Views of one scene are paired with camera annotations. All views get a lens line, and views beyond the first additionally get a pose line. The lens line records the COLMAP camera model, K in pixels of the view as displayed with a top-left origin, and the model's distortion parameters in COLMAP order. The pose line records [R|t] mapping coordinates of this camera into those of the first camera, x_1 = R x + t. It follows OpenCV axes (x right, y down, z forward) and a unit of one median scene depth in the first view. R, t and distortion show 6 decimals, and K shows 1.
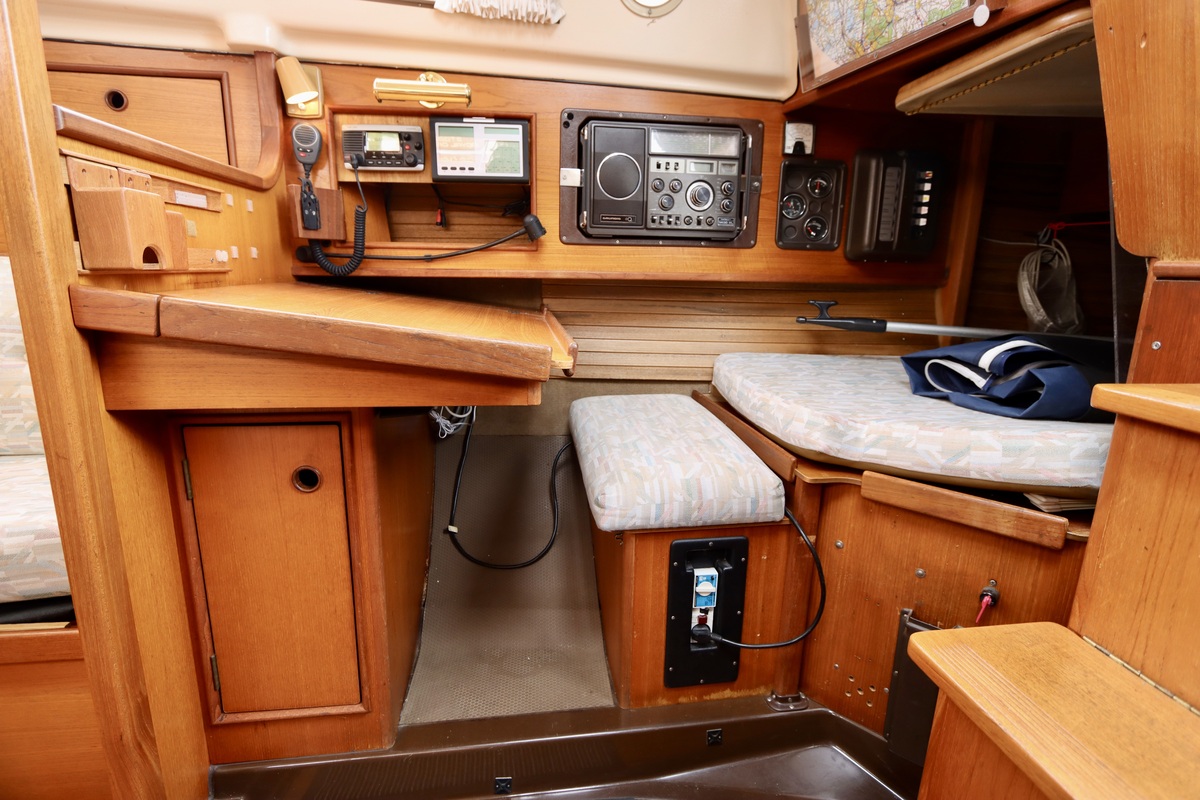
lens RADIAL K [[562.1, 0, 599.1], [0, 562.1, 384.7], [0, 0, 1]] dist [-0.014234, 0.000426]
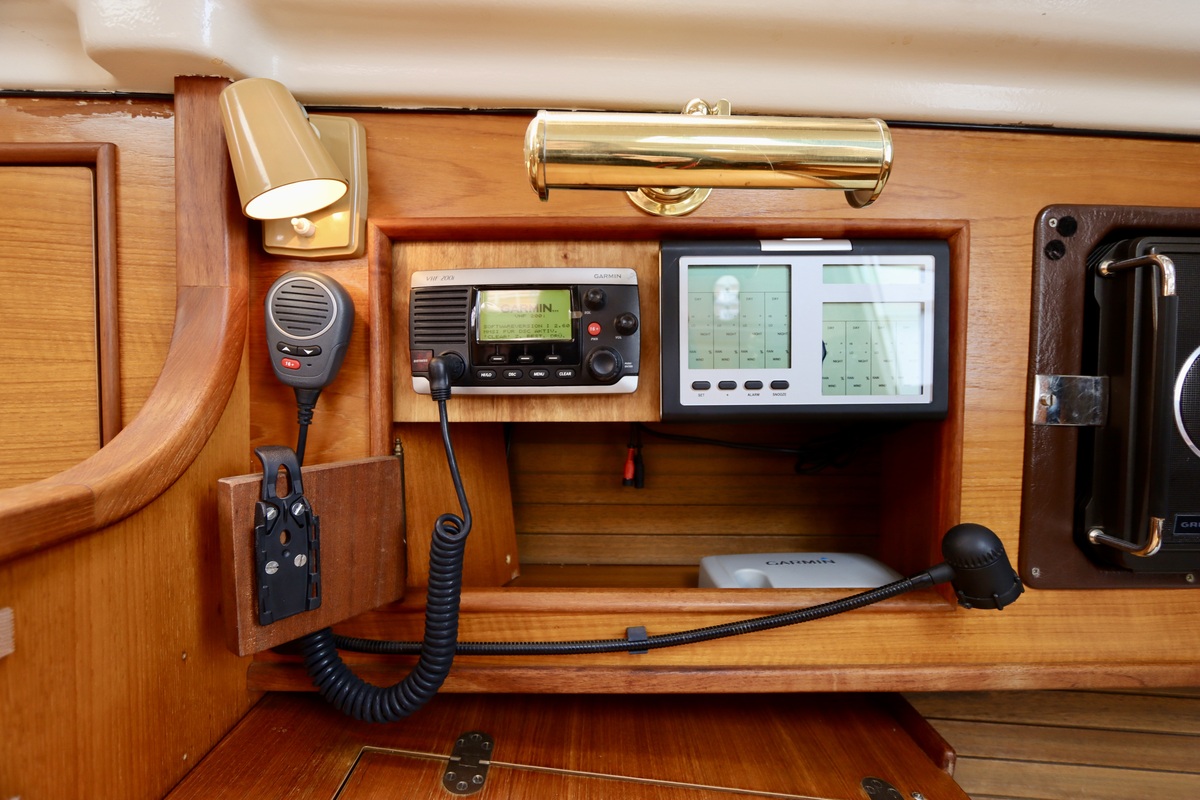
lens RADIAL K [[566.4, 0, 605.3], [0, 566.4, 394.3], [0, 0, 1]] dist [-0.020225, 0.002073]
pose [[0.992488, -0.005462, -0.122219, -0.283350], [-0.015101, 0.985895, -0.166685, -0.315939], [0.121406, 0.167279, 0.978406, 0.648452]]
